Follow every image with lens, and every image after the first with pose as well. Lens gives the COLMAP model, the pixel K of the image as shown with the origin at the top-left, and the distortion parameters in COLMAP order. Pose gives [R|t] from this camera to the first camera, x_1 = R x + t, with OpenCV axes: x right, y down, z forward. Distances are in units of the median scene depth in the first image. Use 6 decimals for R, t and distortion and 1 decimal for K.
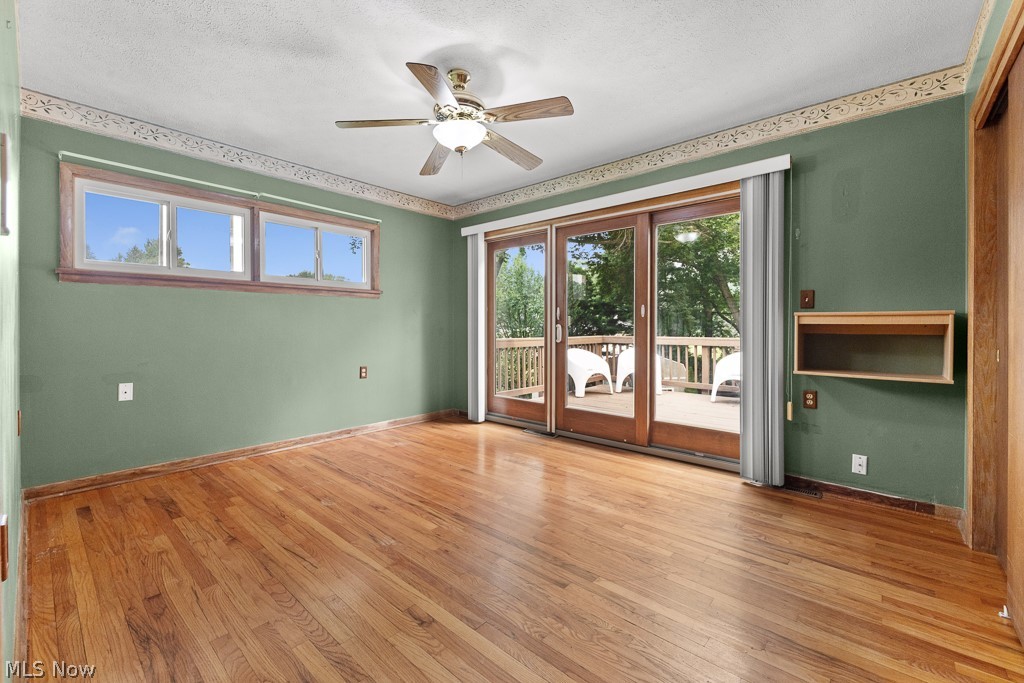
lens RADIAL K [[422.3, 0, 509.8], [0, 422.3, 327.5], [0, 0, 1]] dist [0.001763, -0.000267]
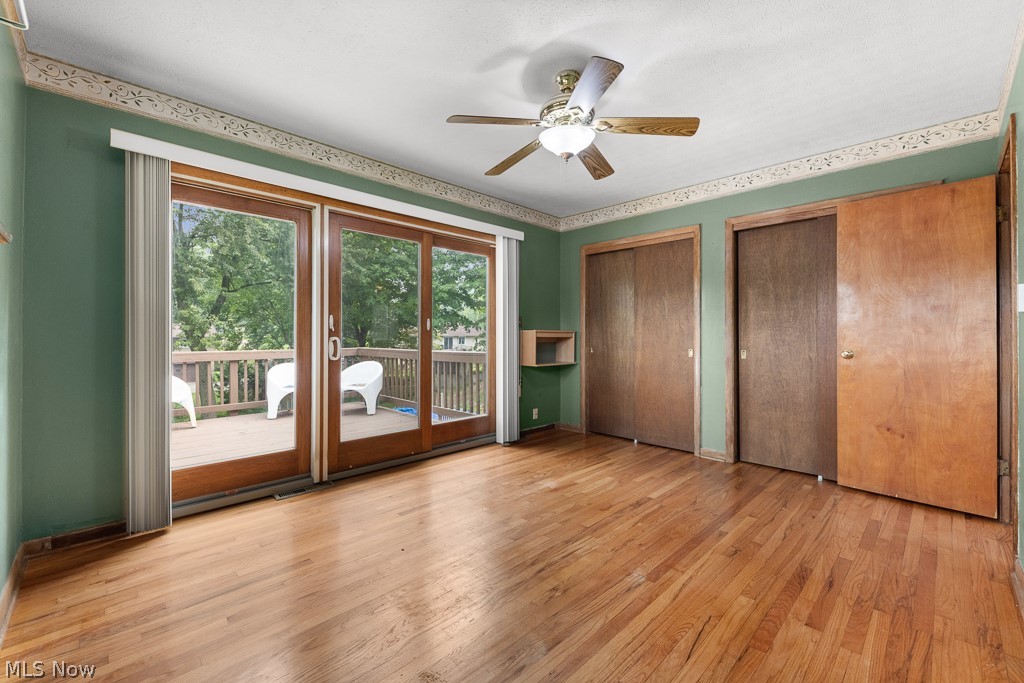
lens RADIAL K [[419.8, 0, 510.6], [0, 419.8, 334.4], [0, 0, 1]] dist [0.008395, -0.000299]
pose [[0.073721, 0.002402, 0.997276, -0.835249], [0.003087, 0.999992, -0.002637, -0.012124], [-0.997274, 0.003273, 0.073713, 0.823805]]
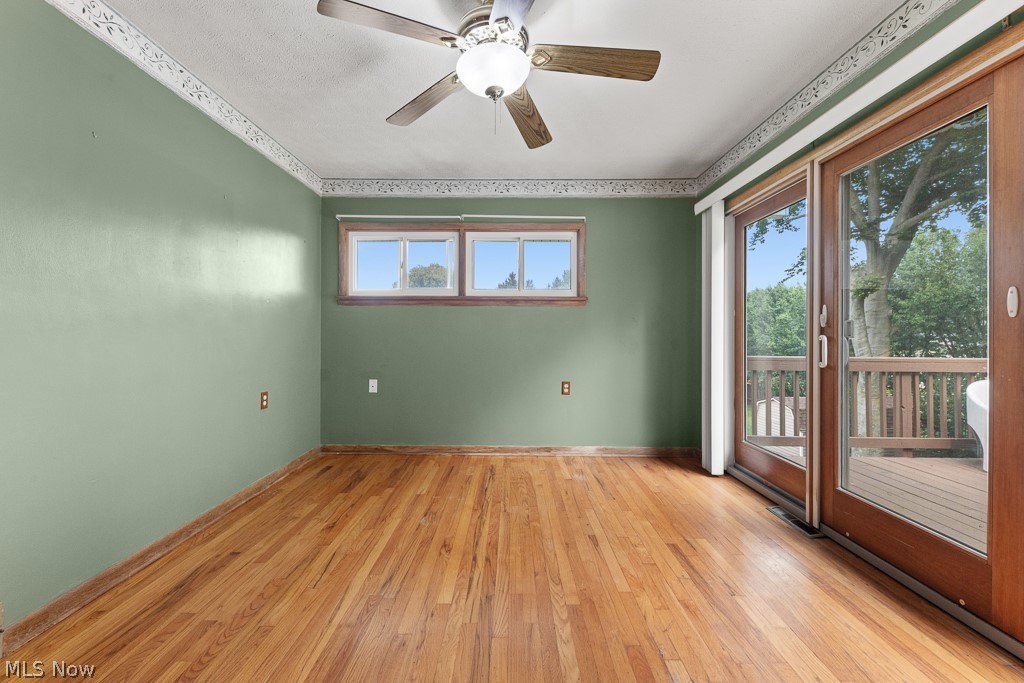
lens RADIAL K [[419.8, 0, 510.6], [0, 419.8, 334.4], [0, 0, 1]] dist [0.008395, -0.000299]
pose [[0.658112, 0.000890, -0.752919, 0.349060], [-0.004994, 0.999982, -0.003183, -0.007850], [0.752903, 0.005855, 0.658105, 0.427018]]
